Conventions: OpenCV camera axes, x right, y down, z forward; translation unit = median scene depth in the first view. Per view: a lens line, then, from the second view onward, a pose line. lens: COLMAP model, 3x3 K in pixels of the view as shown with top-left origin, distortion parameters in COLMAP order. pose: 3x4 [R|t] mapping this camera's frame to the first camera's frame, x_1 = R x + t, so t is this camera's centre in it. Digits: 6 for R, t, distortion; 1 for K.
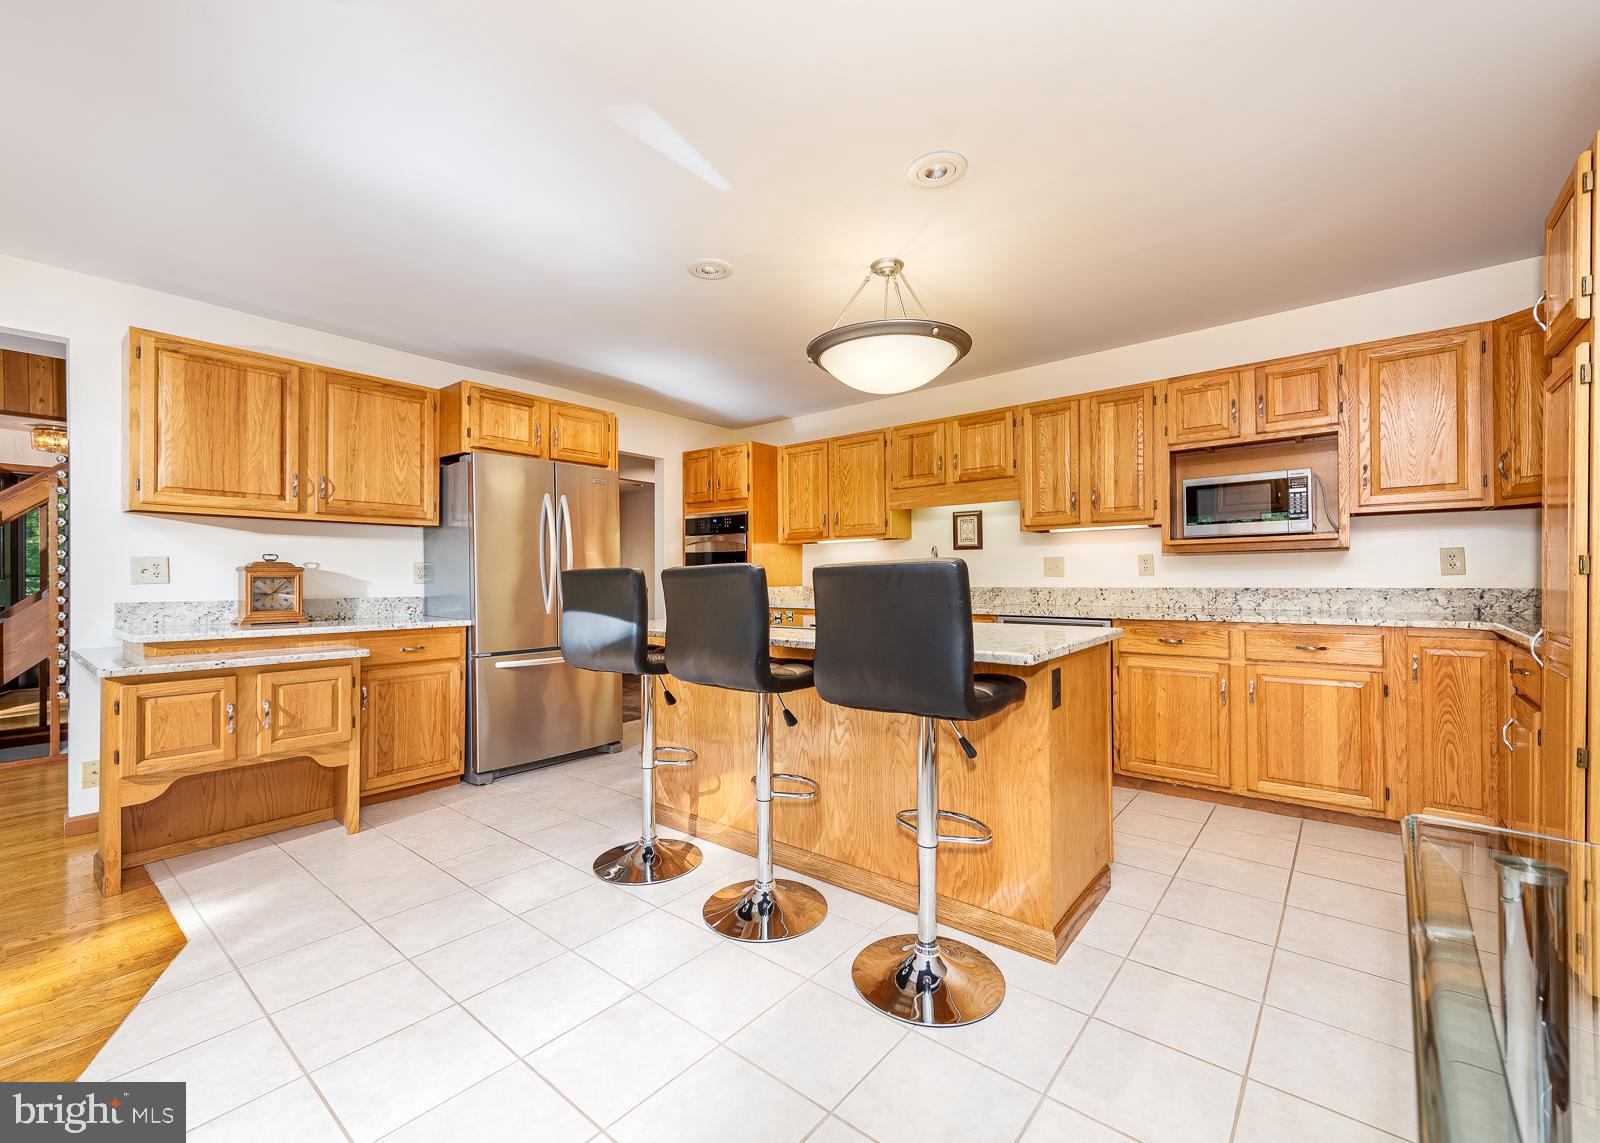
lens RADIAL K [[672.4, 0, 807.7], [0, 672.4, 569.8], [0, 0, 1]] dist [0.008743, -0.000101]
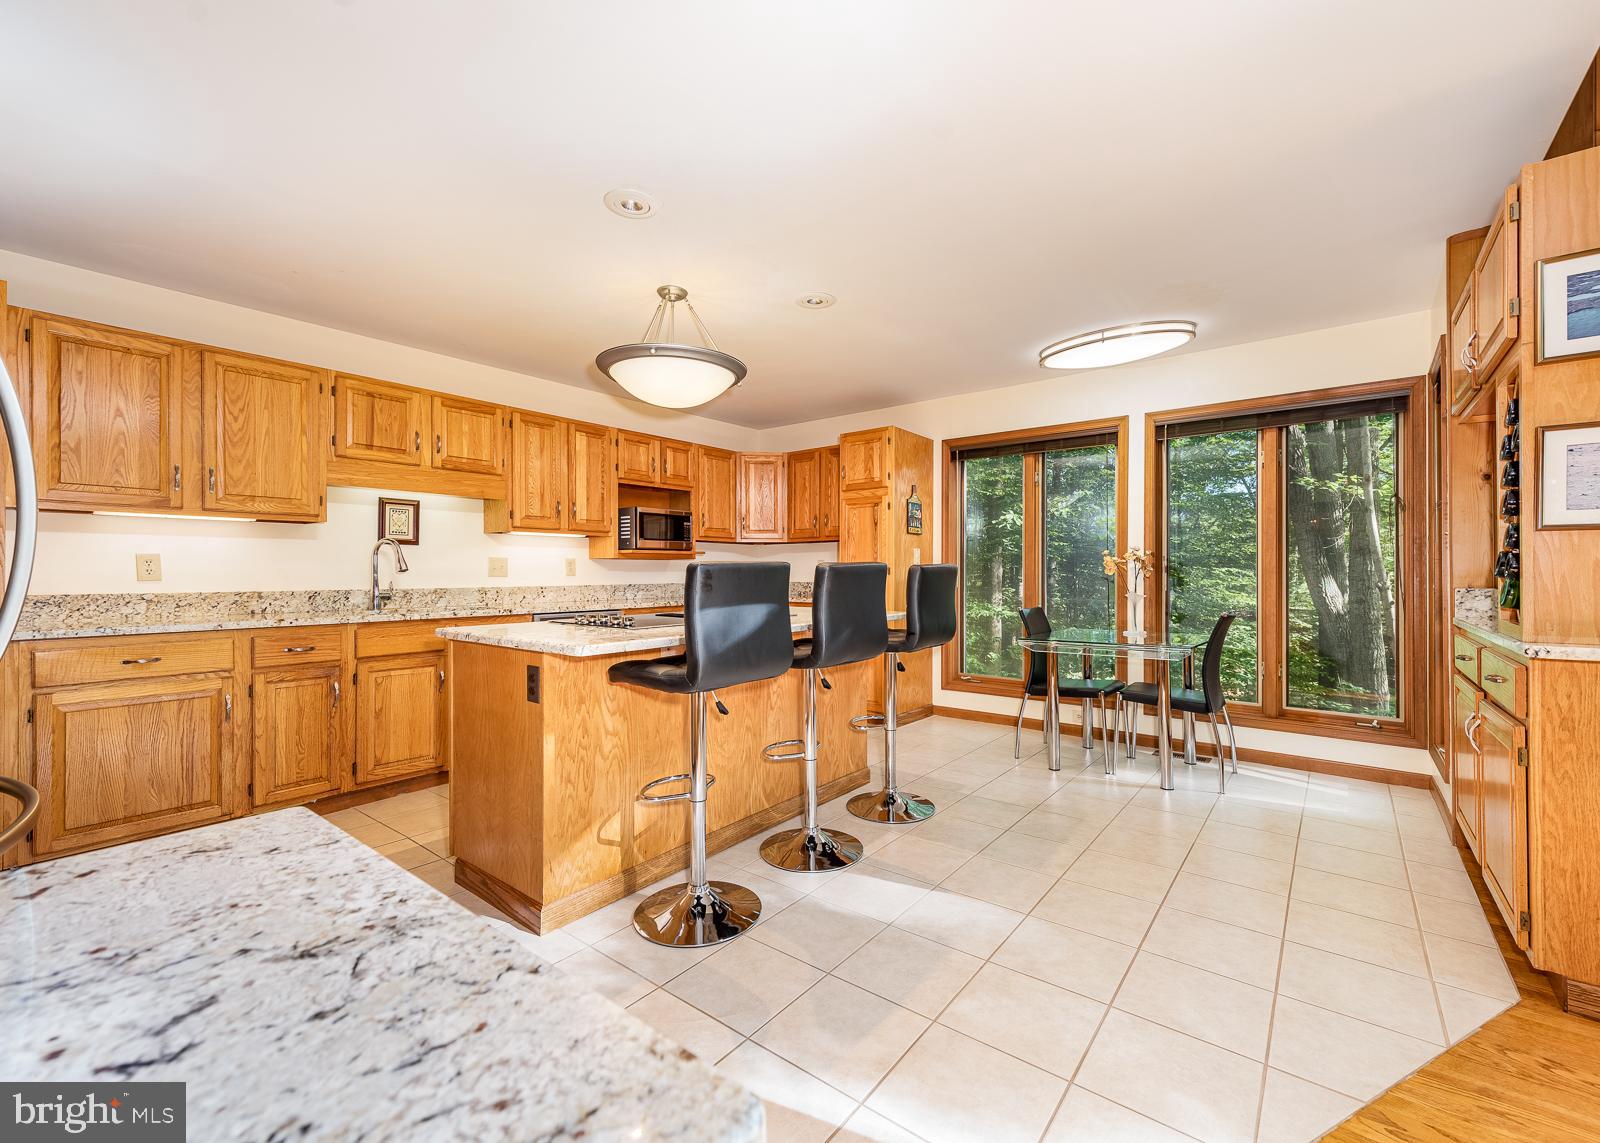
lens RADIAL K [[672.4, 0, 803.3], [0, 672.4, 577.7], [0, 0, 1]] dist [0.008743, -0.000101]
pose [[-0.006178, 0.002971, 0.999977, -0.706008], [-0.005546, 0.999980, -0.003005, 0.013161], [-0.999966, -0.005565, -0.006161, 0.572298]]
